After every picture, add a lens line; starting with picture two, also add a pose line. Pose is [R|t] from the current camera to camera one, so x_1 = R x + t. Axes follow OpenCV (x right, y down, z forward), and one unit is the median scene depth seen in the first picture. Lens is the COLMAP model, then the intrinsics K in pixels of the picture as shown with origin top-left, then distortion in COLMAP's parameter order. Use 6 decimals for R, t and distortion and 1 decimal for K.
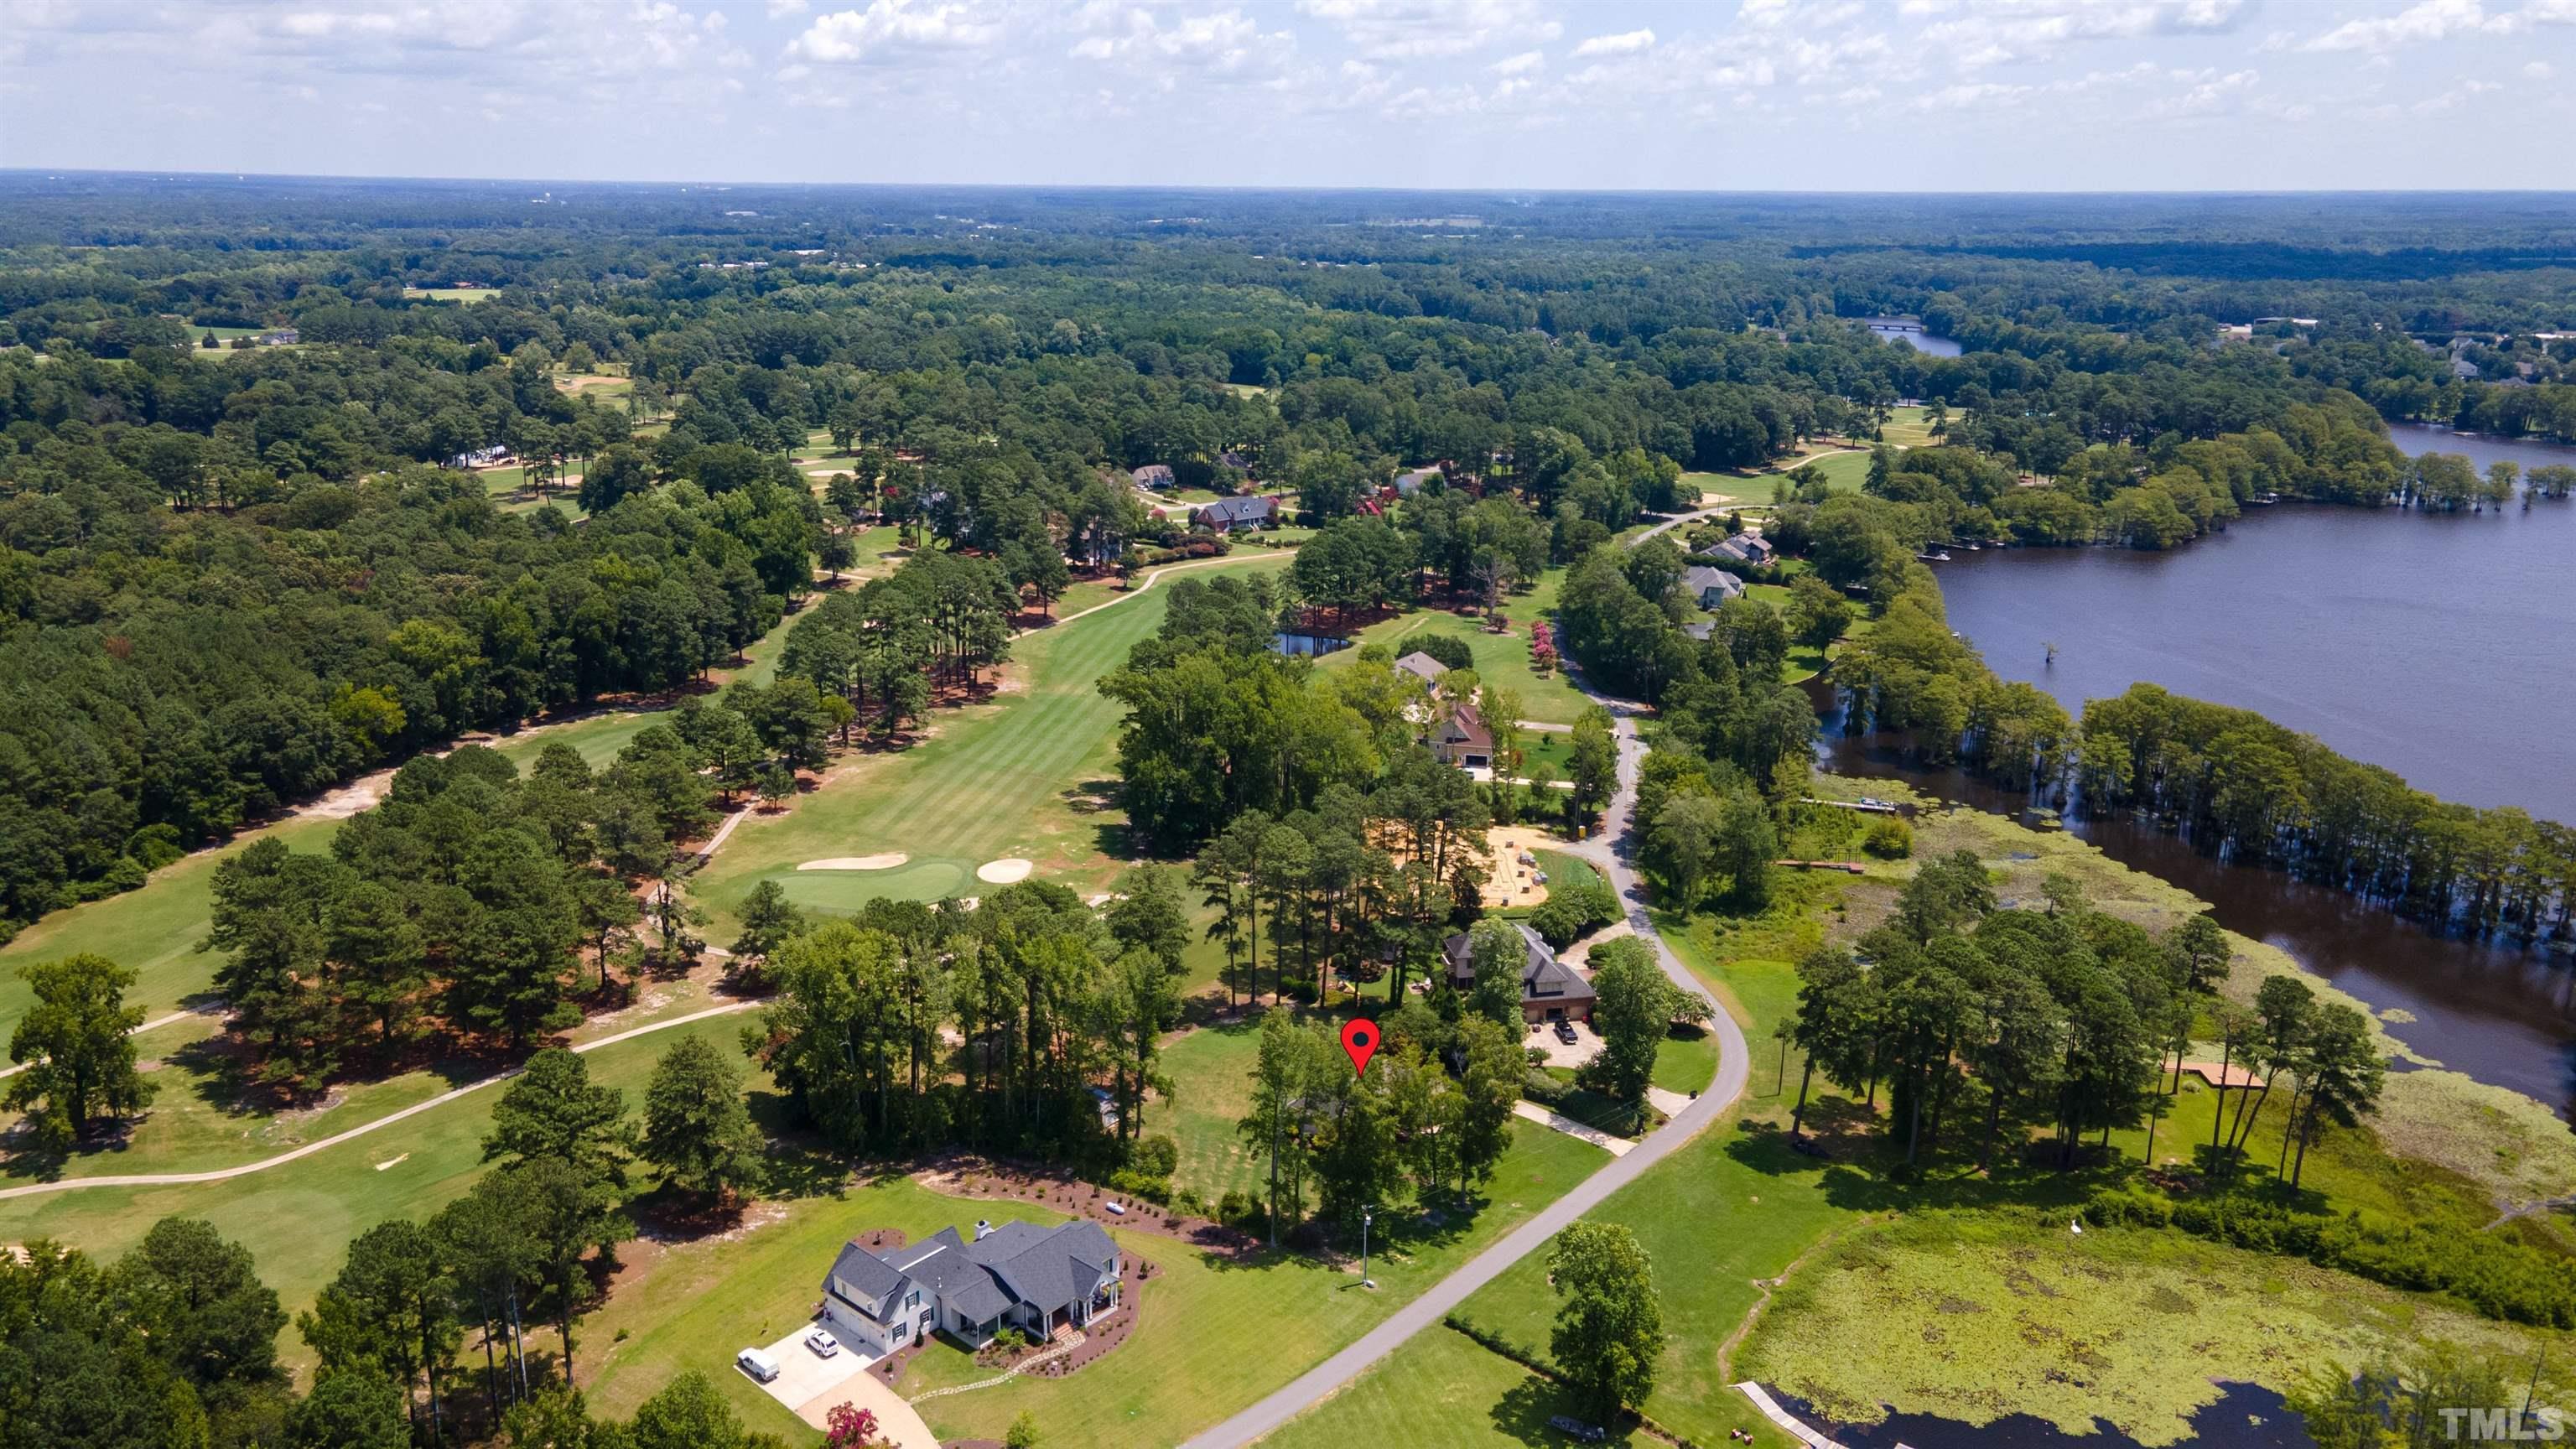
lens RADIAL K [[1822.5, 0, 1274.3], [0, 1822.5, 722.5], [0, 0, 1]] dist [0.037584, 0.001255]
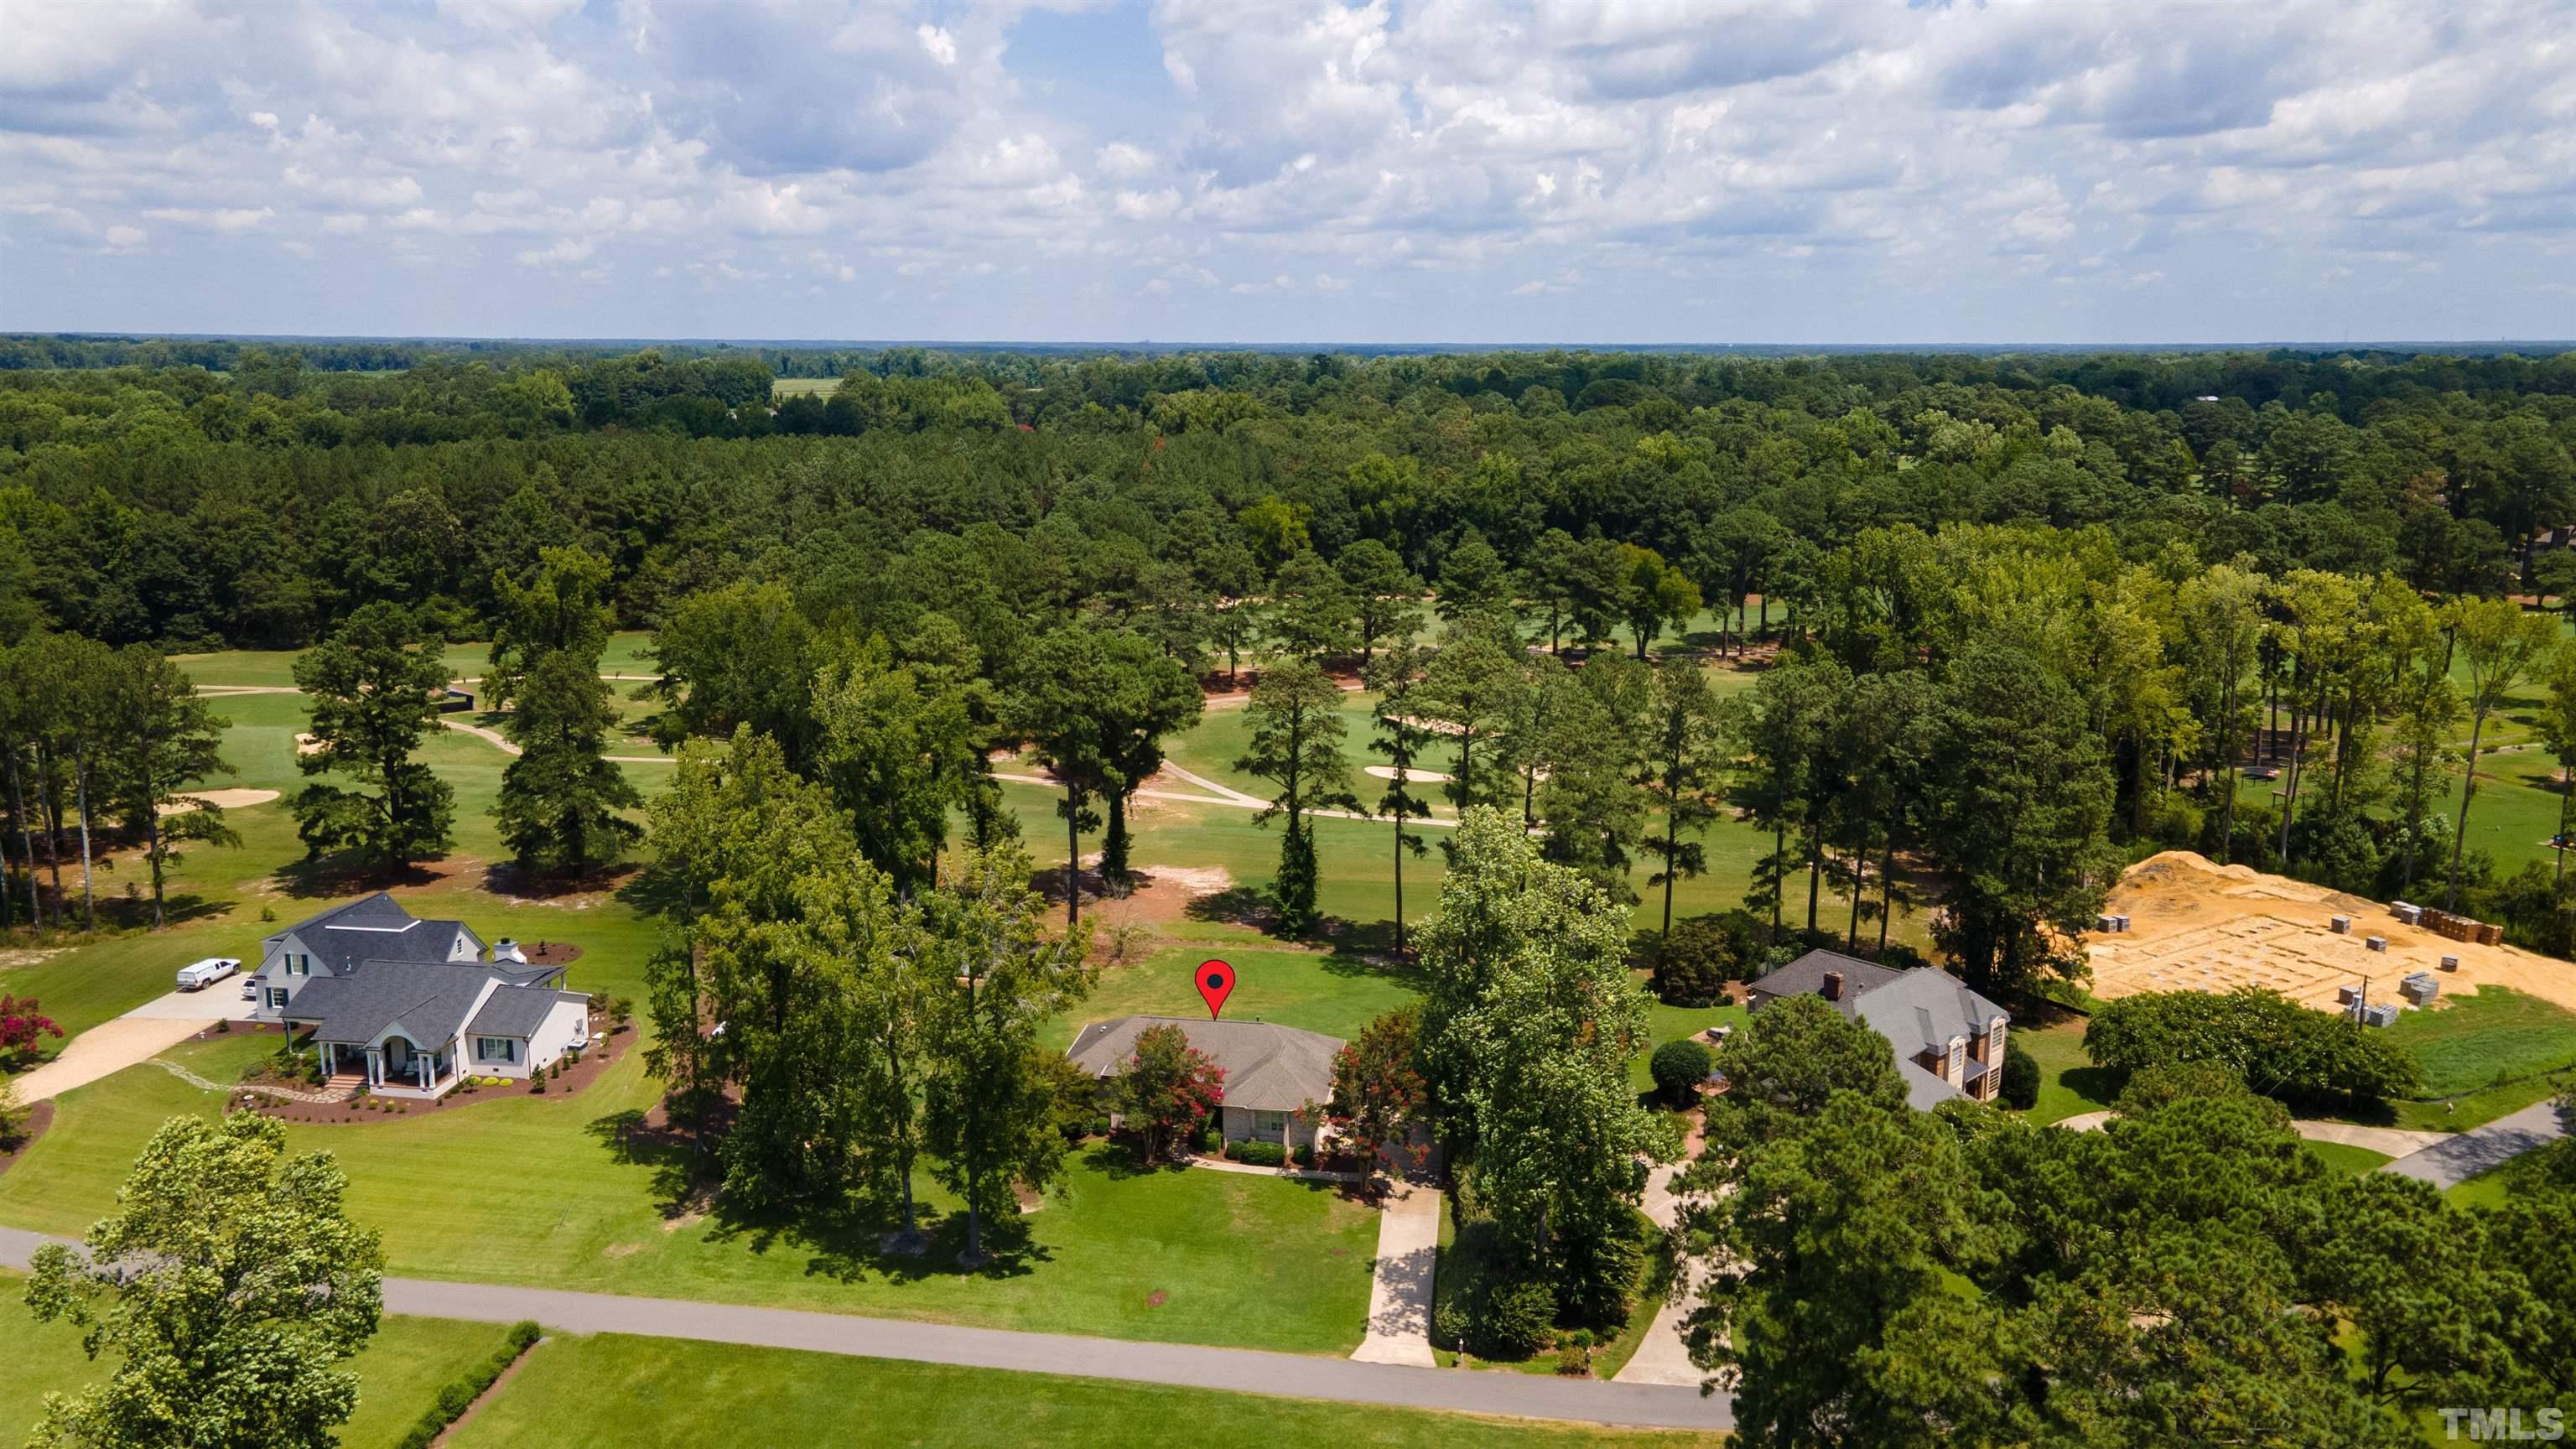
lens RADIAL K [[1859.5, 0, 1288.0], [0, 1859.5, 724.5], [0, 0, 1]] dist [0.038225, 0.008907]
pose [[0.544994, 0.165390, -0.821966, 0.358569], [-0.233664, 0.971472, 0.040545, 0.059496], [0.805222, 0.169967, 0.568092, 0.513838]]
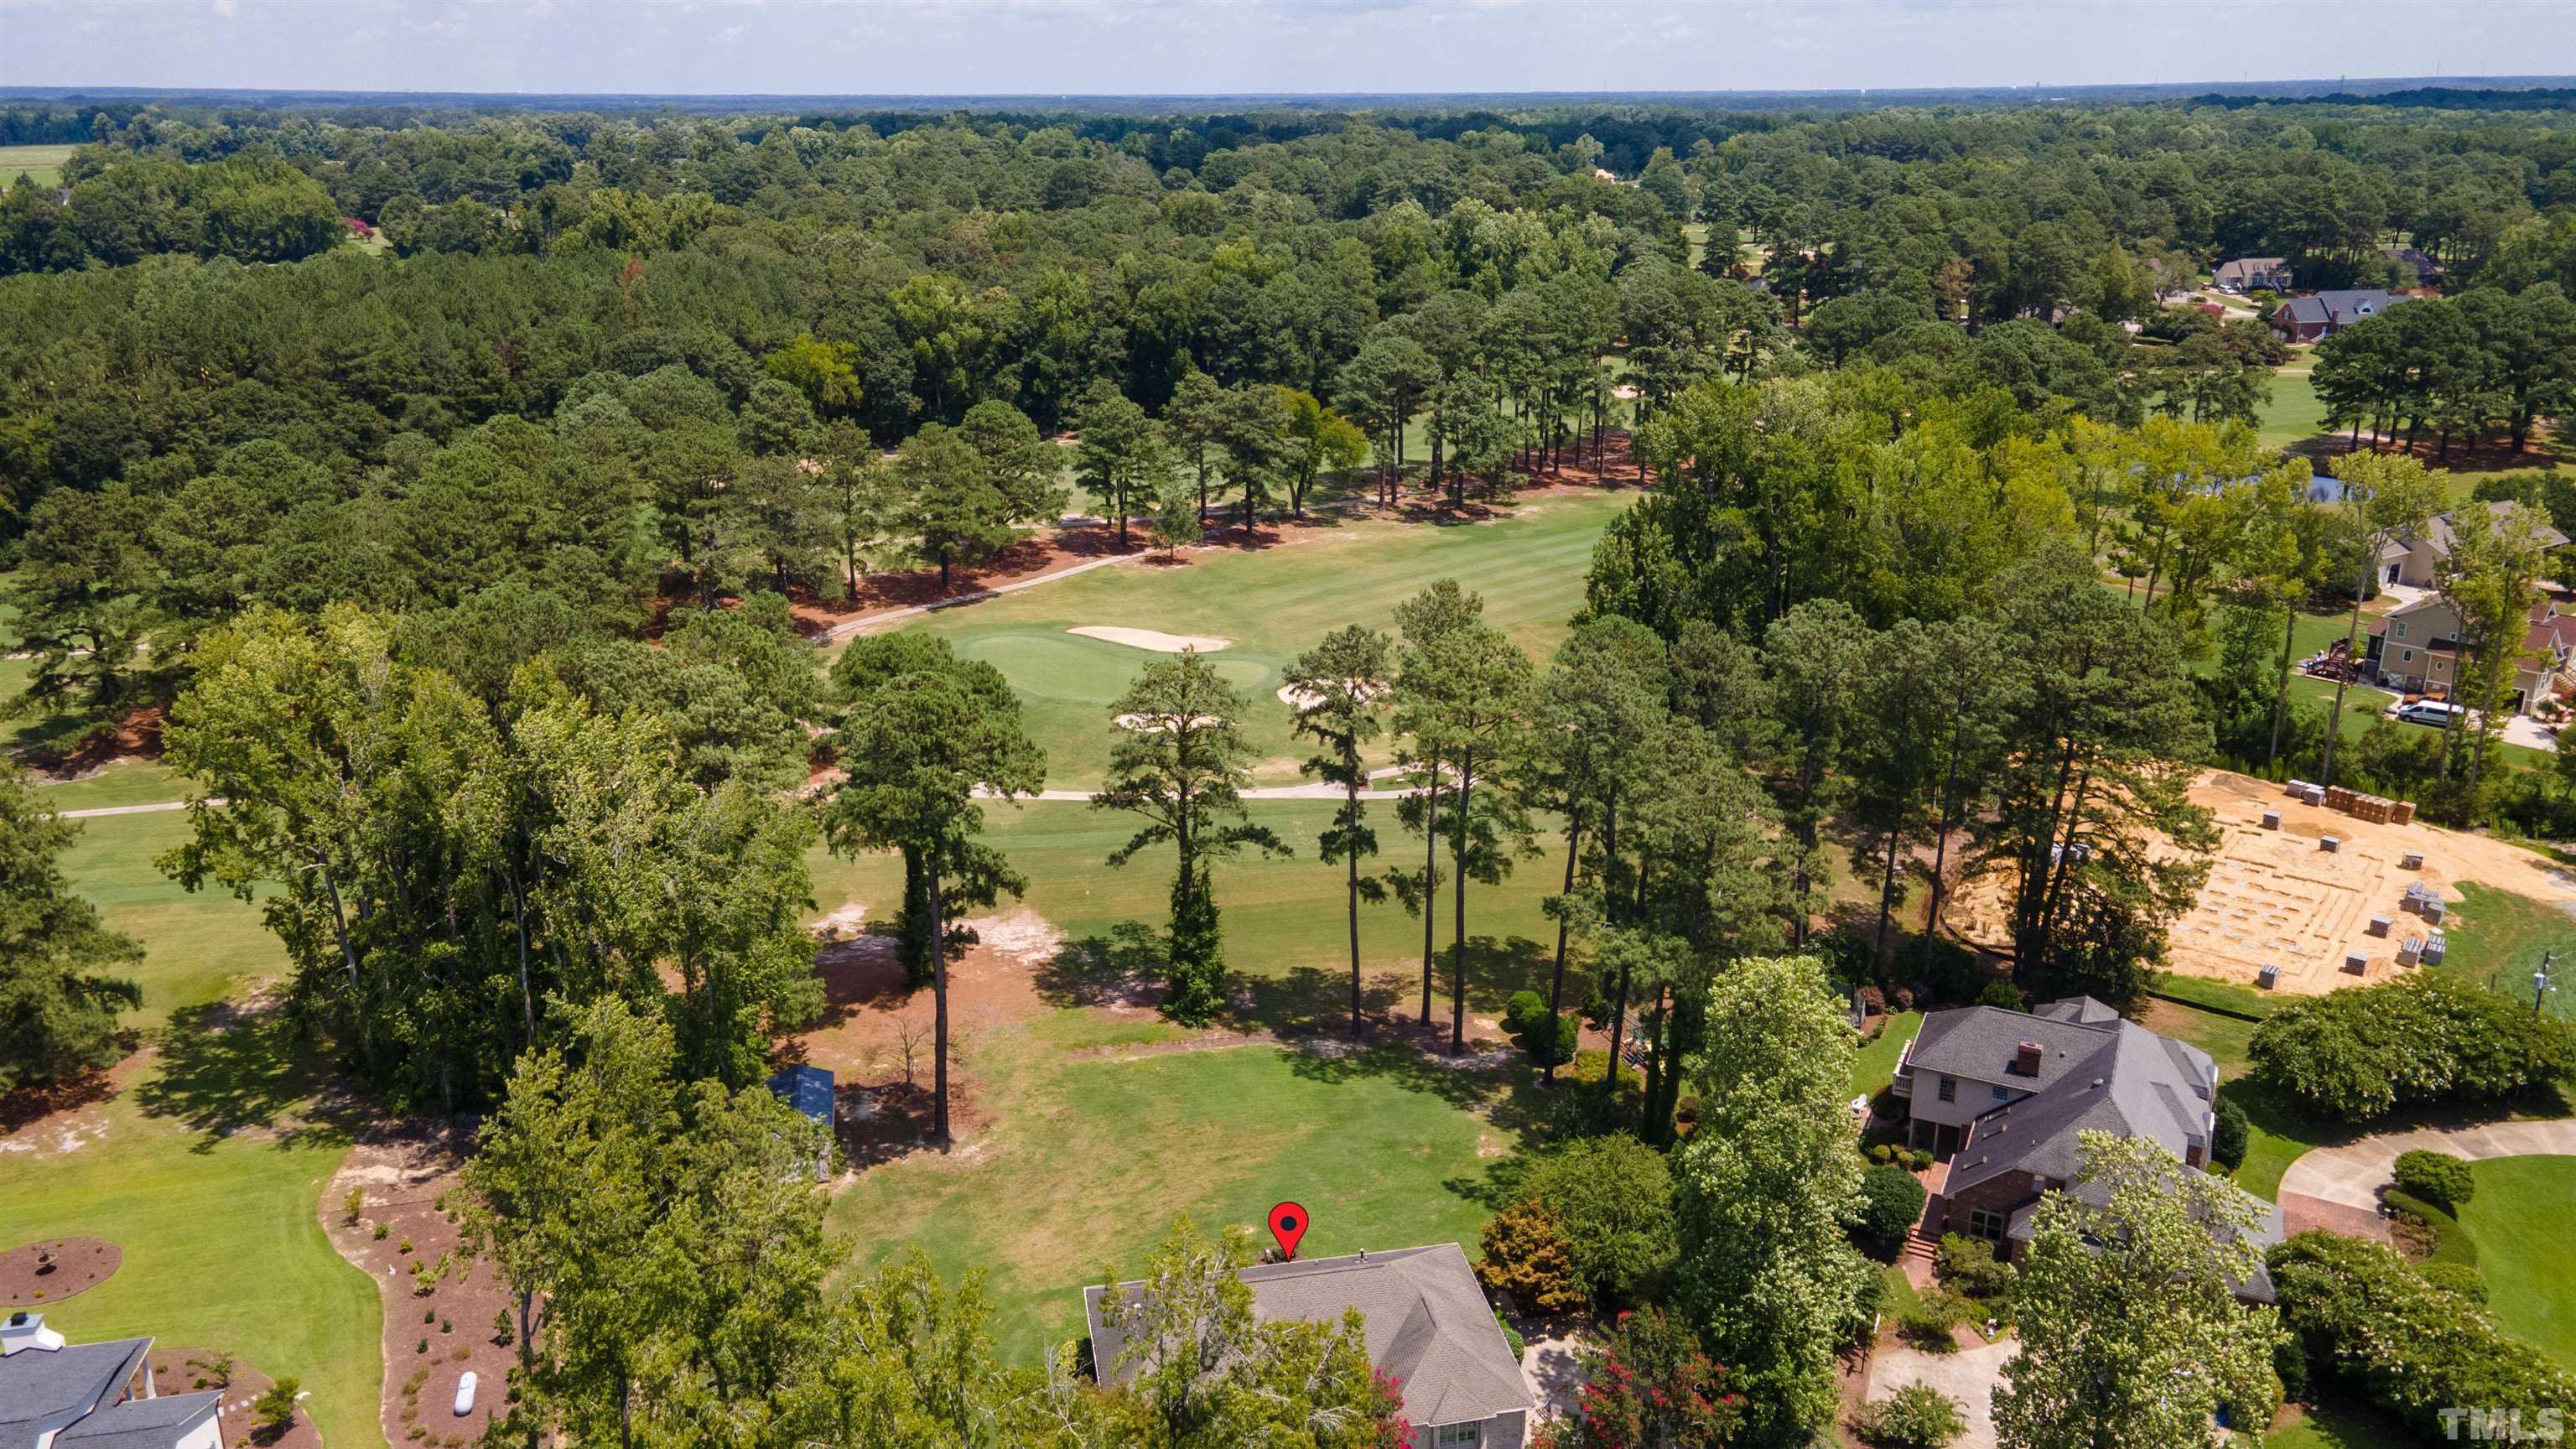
lens RADIAL K [[1859.5, 0, 1288.0], [0, 1859.5, 724.5], [0, 0, 1]] dist [0.038225, 0.008907]
pose [[0.794957, 0.186288, -0.577356, 0.174907], [-0.160608, 0.982356, 0.095825, 0.036989], [0.585020, 0.016552, 0.810850, 0.513827]]
